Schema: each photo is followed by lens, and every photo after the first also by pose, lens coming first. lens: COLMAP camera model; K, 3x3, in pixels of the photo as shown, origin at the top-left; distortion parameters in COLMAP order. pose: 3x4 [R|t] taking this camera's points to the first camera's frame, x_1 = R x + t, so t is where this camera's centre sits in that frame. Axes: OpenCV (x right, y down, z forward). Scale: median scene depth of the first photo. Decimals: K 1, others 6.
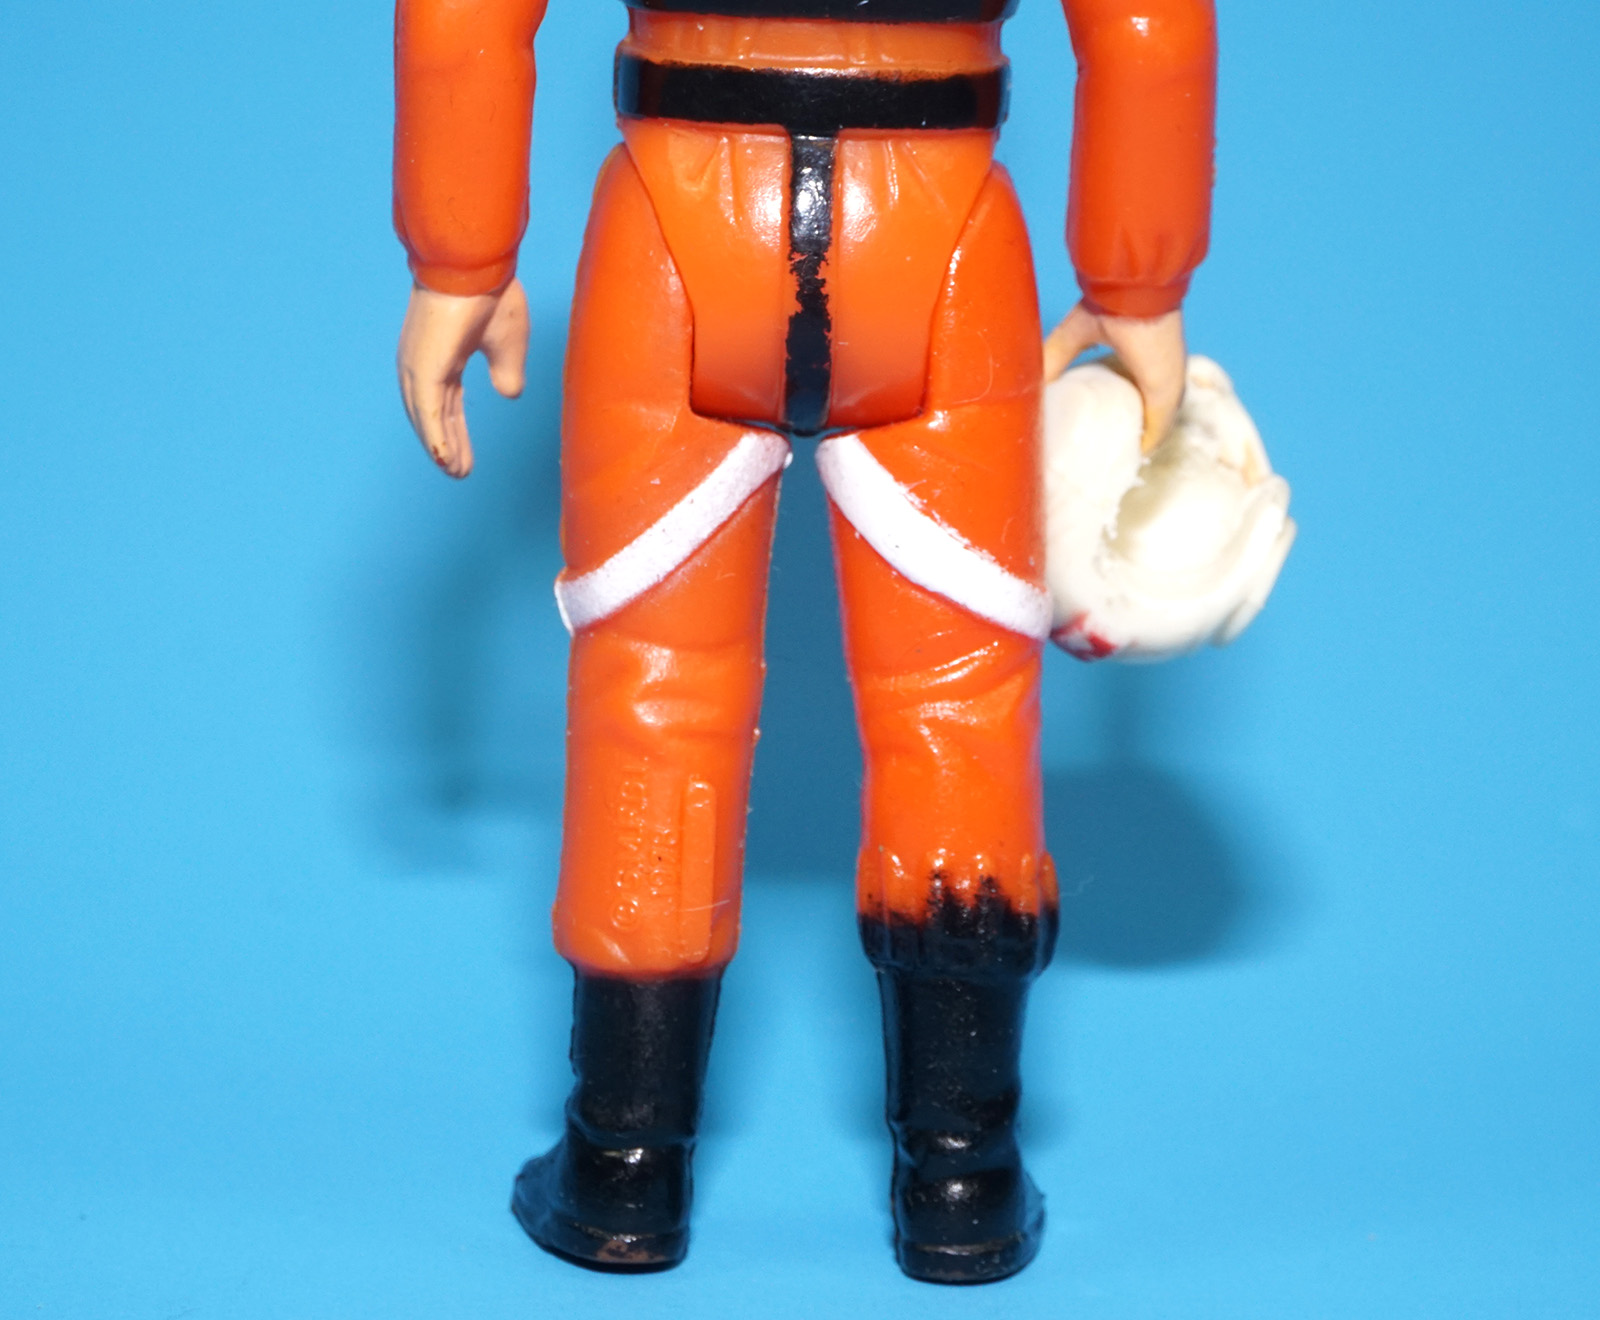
lens RADIAL K [[4506.4, 0, 800.0], [0, 4506.4, 660.0], [0, 0, 1]] dist [0.047664, 0.463817]
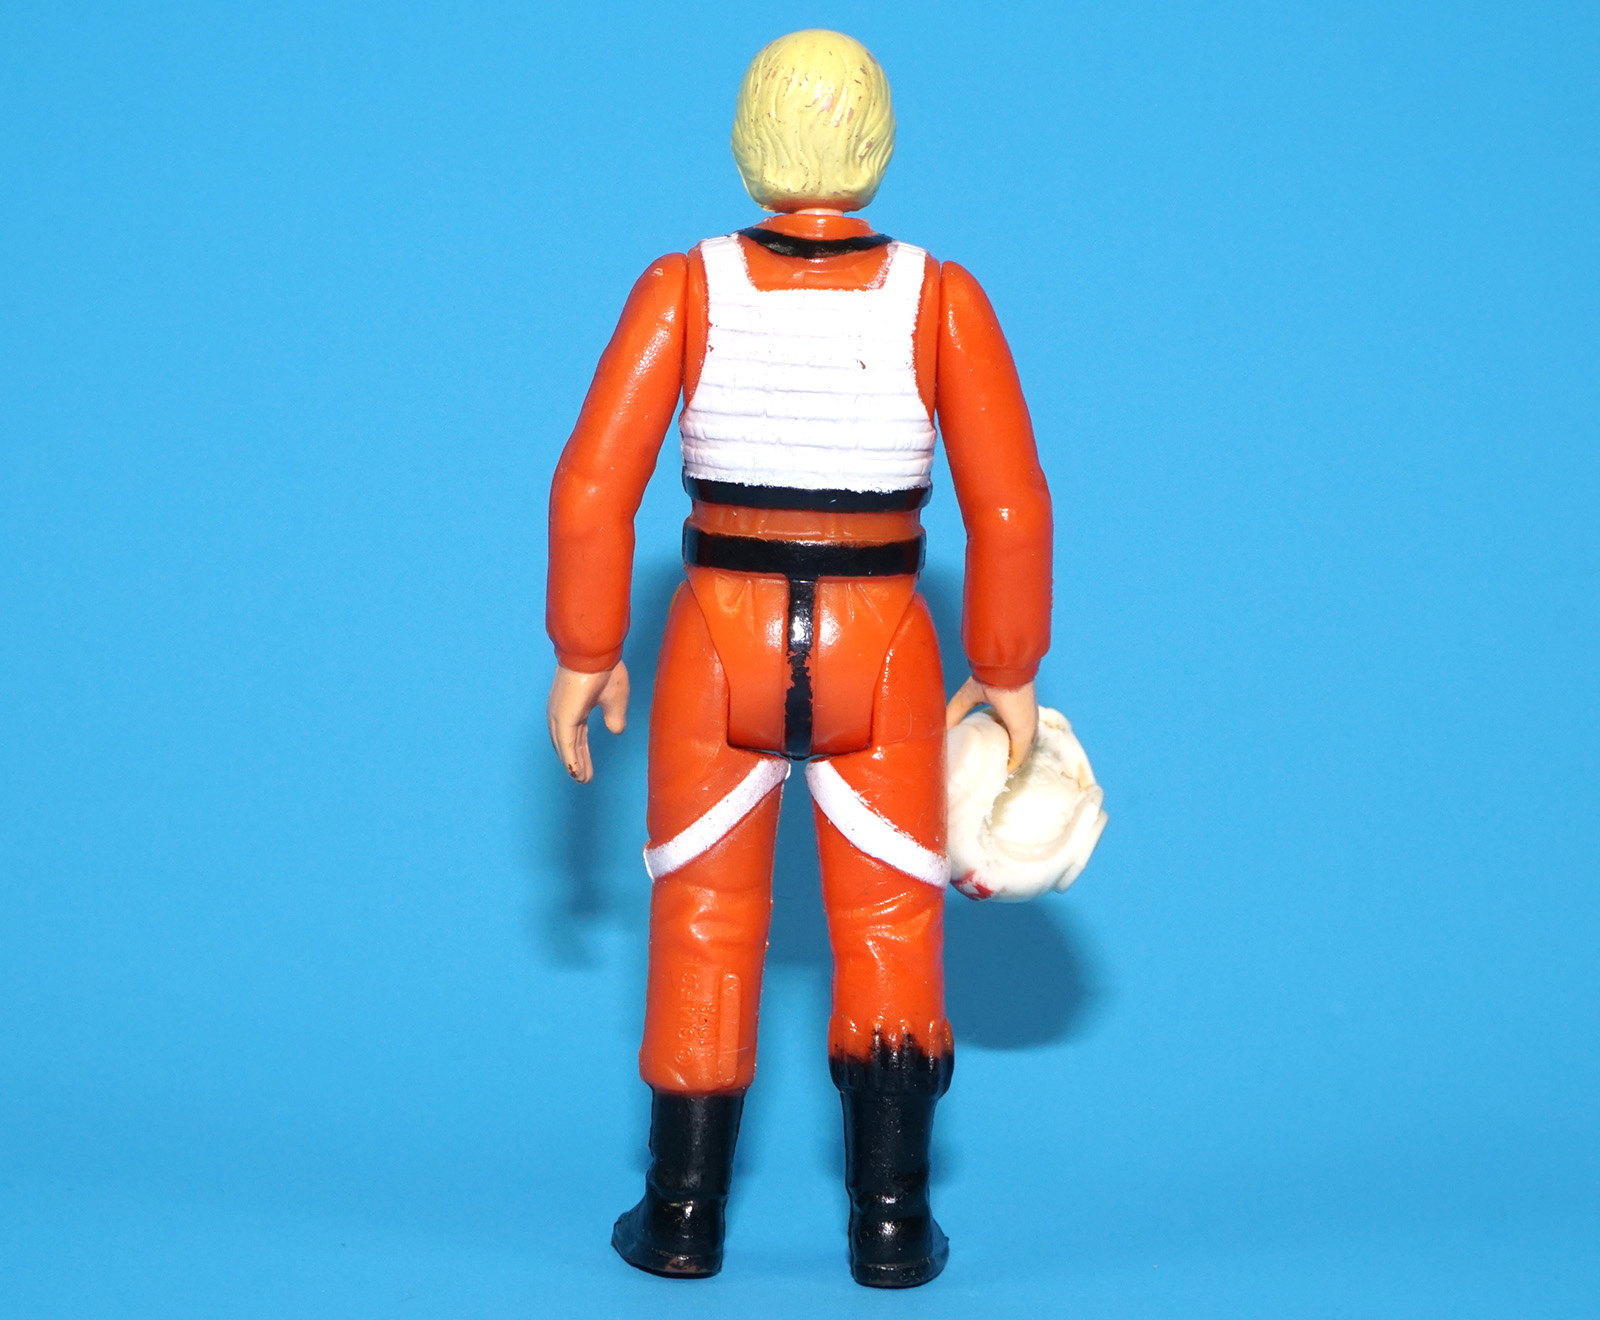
lens RADIAL K [[3702.2, 0, 800.0], [0, 3702.2, 660.0], [0, 0, 1]] dist [0.028107, 0.249599]
pose [[0.999886, 0.007051, -0.013343, 0.019518], [-0.007855, 0.998096, -0.061172, -0.004263], [0.012887, 0.061270, 0.998038, -0.335478]]
